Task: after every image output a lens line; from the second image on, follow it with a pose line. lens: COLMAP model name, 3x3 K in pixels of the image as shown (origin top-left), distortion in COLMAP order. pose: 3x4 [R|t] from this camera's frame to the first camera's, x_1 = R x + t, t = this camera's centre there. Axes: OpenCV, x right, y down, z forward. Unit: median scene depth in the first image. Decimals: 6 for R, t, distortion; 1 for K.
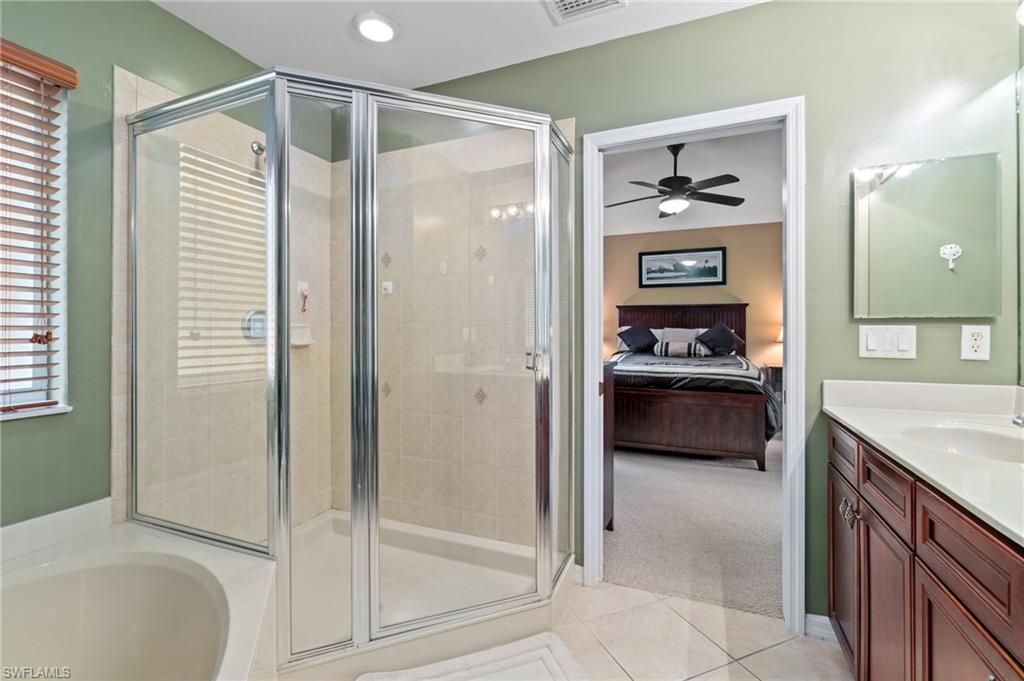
lens RADIAL K [[438.2, 0, 511.1], [0, 438.2, 333.0], [0, 0, 1]] dist [0.000517, 0.000261]
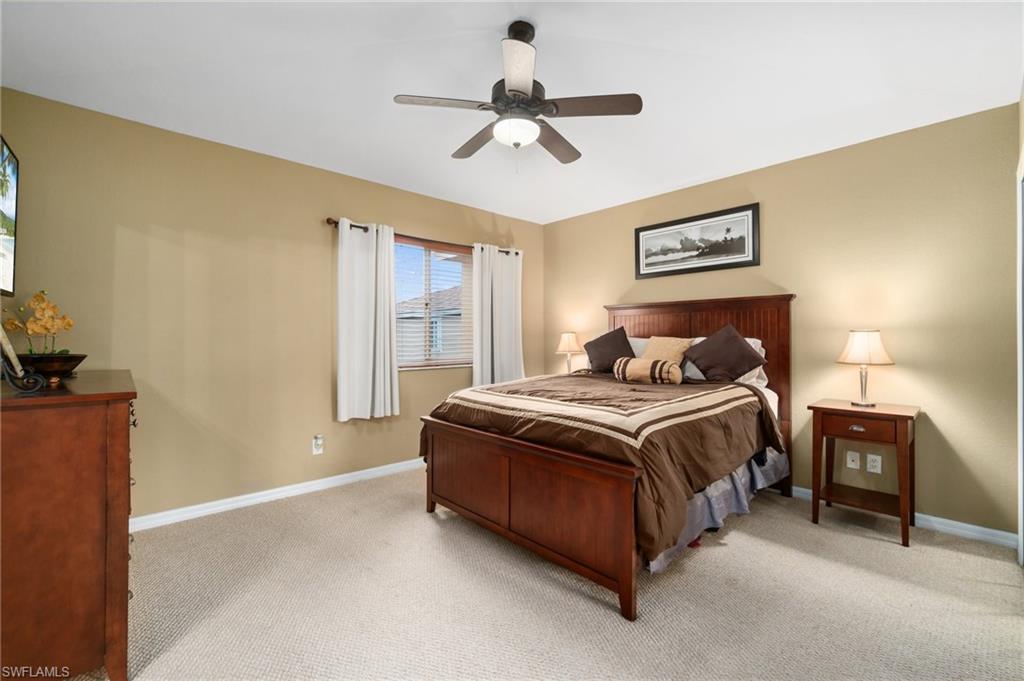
lens RADIAL K [[438.2, 0, 511.1], [0, 438.2, 333.0], [0, 0, 1]] dist [0.000517, 0.000261]
pose [[0.906716, -0.003246, -0.421729, 0.436265], [-0.005882, 0.999776, -0.020342, -0.002515], [0.421701, 0.020925, 0.906494, 0.311968]]
